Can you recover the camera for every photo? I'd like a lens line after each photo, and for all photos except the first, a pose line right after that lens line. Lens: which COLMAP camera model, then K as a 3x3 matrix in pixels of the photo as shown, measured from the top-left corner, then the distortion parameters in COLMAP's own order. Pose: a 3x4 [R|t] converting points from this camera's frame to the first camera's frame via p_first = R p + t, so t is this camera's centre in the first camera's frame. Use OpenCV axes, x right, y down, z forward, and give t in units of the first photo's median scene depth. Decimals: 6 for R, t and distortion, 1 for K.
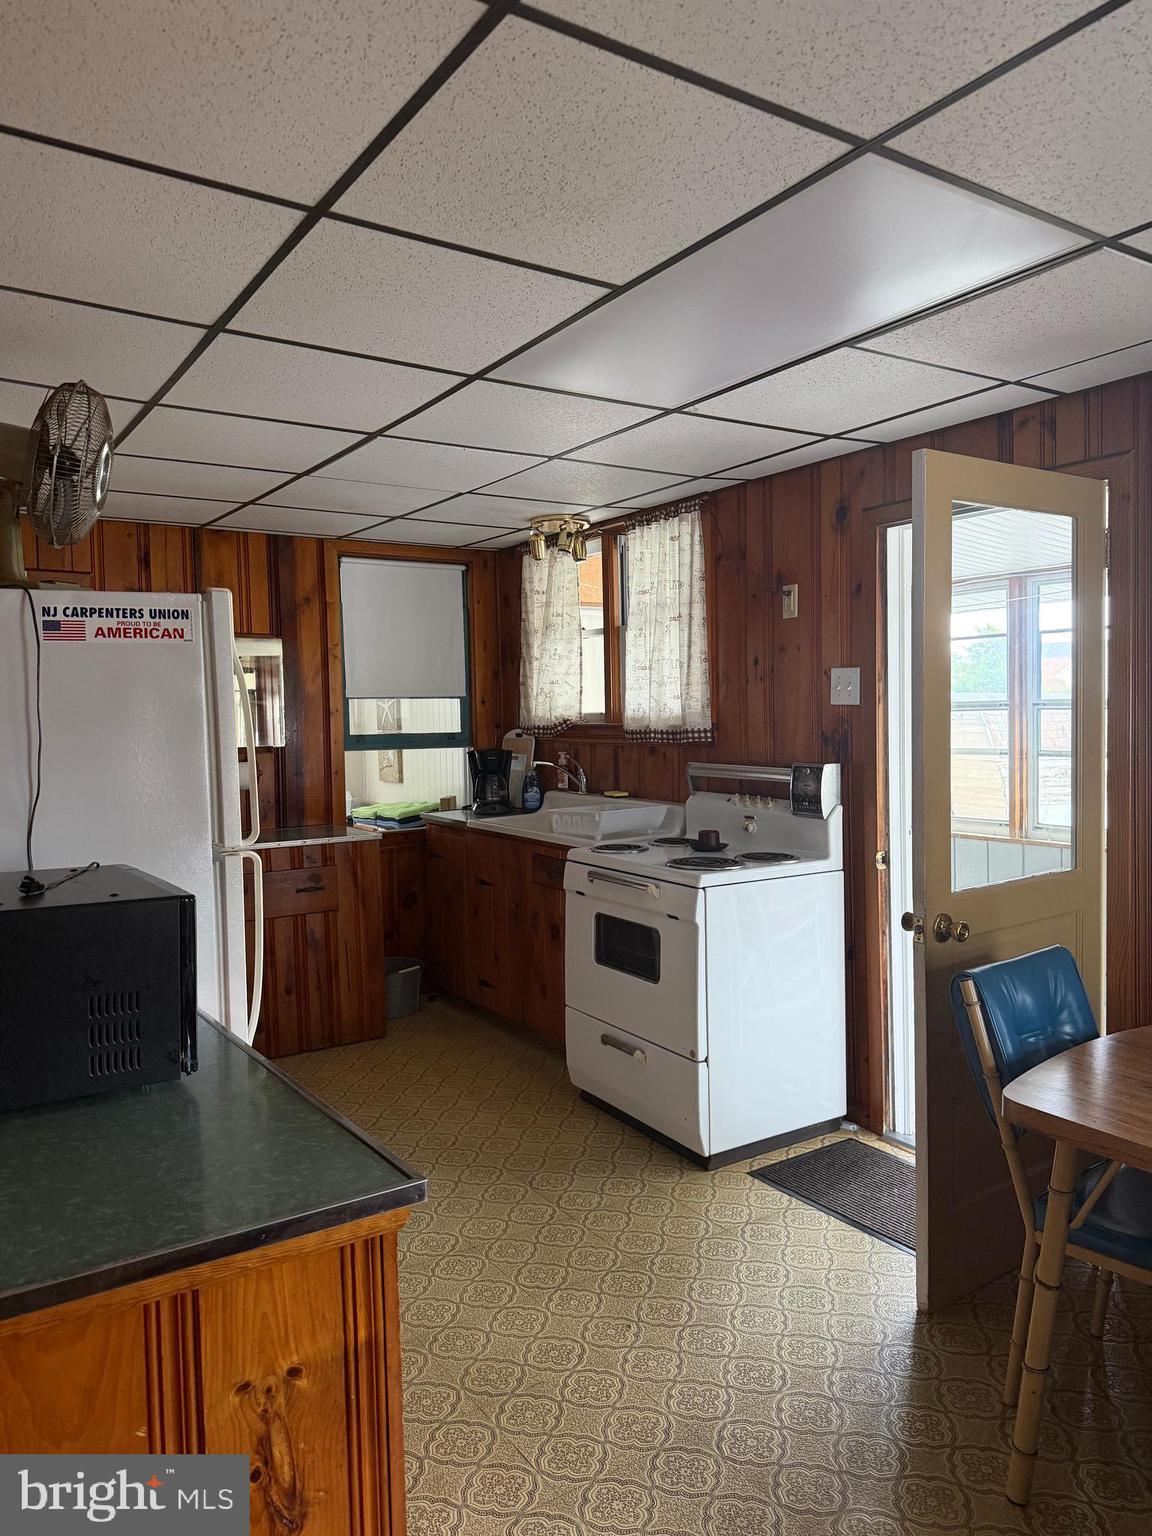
lens RADIAL K [[1075.7, 0, 582.4], [0, 1075.7, 759.5], [0, 0, 1]] dist [0.031849, -0.040258]
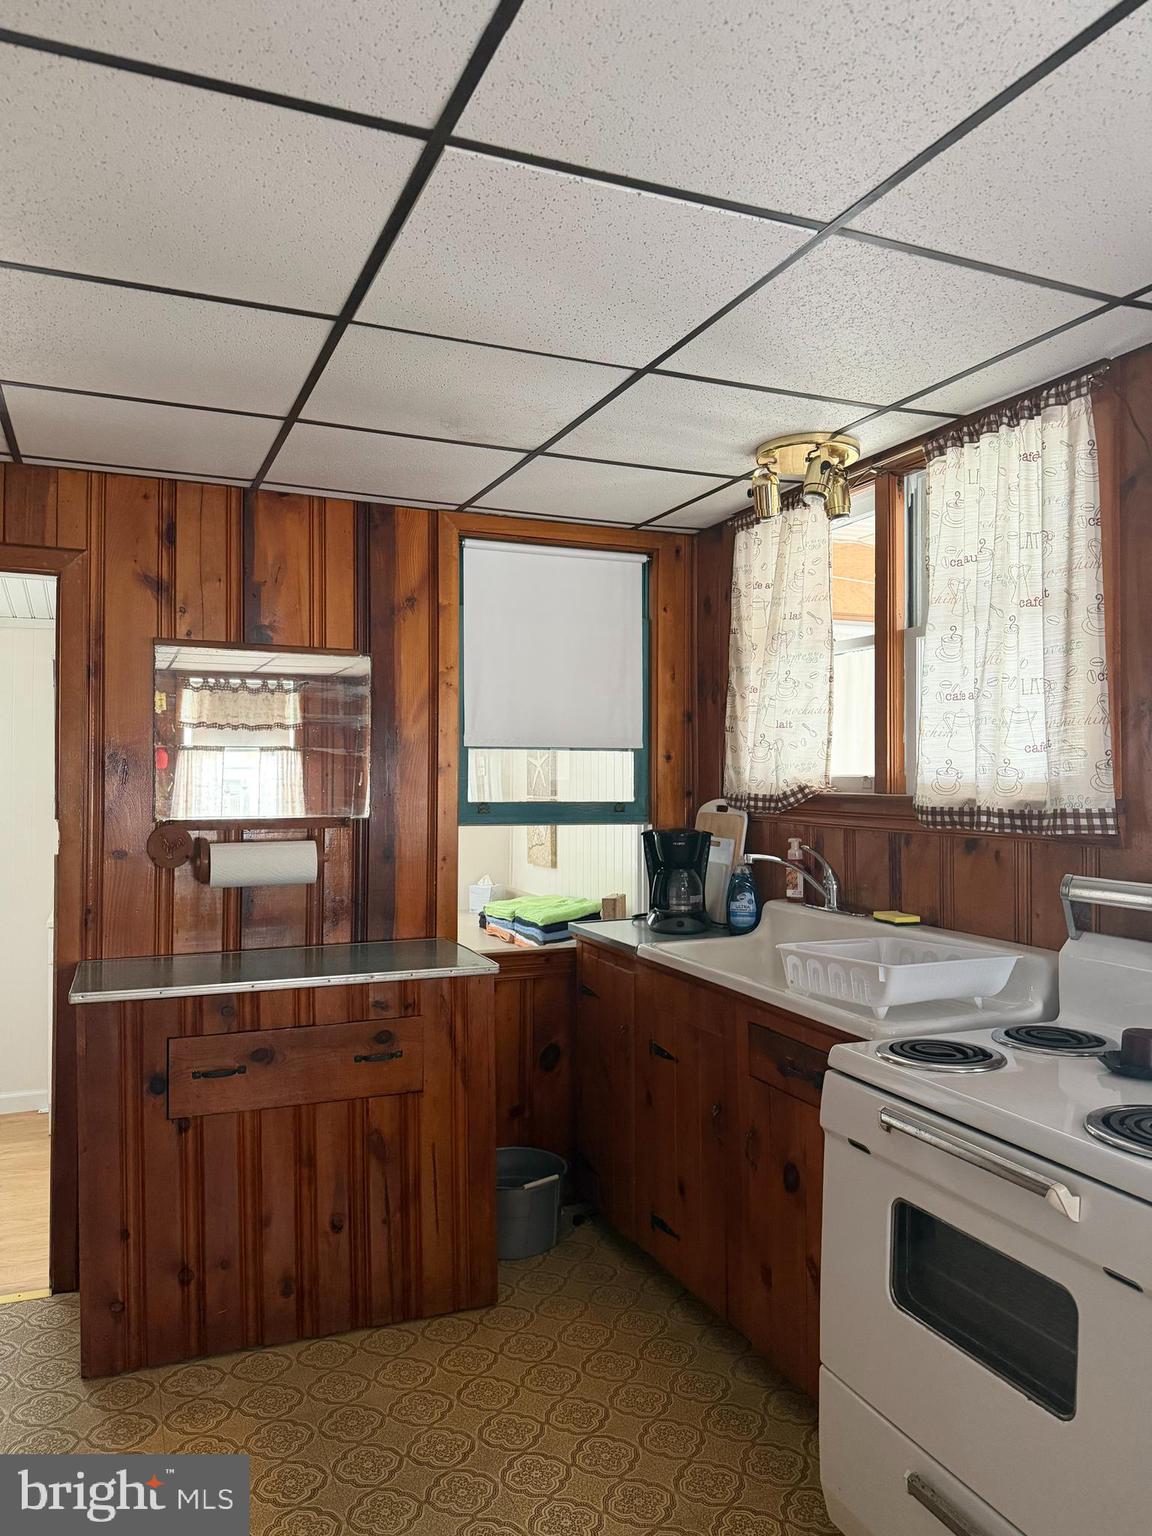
lens RADIAL K [[1075.7, 0, 567.4], [0, 1075.7, 762.7], [0, 0, 1]] dist [0.031849, -0.040258]
pose [[0.982647, 0.018088, -0.184604, -0.035744], [-0.028818, 0.998037, -0.055609, -0.013126], [0.183236, 0.059964, 0.981239, 0.387999]]
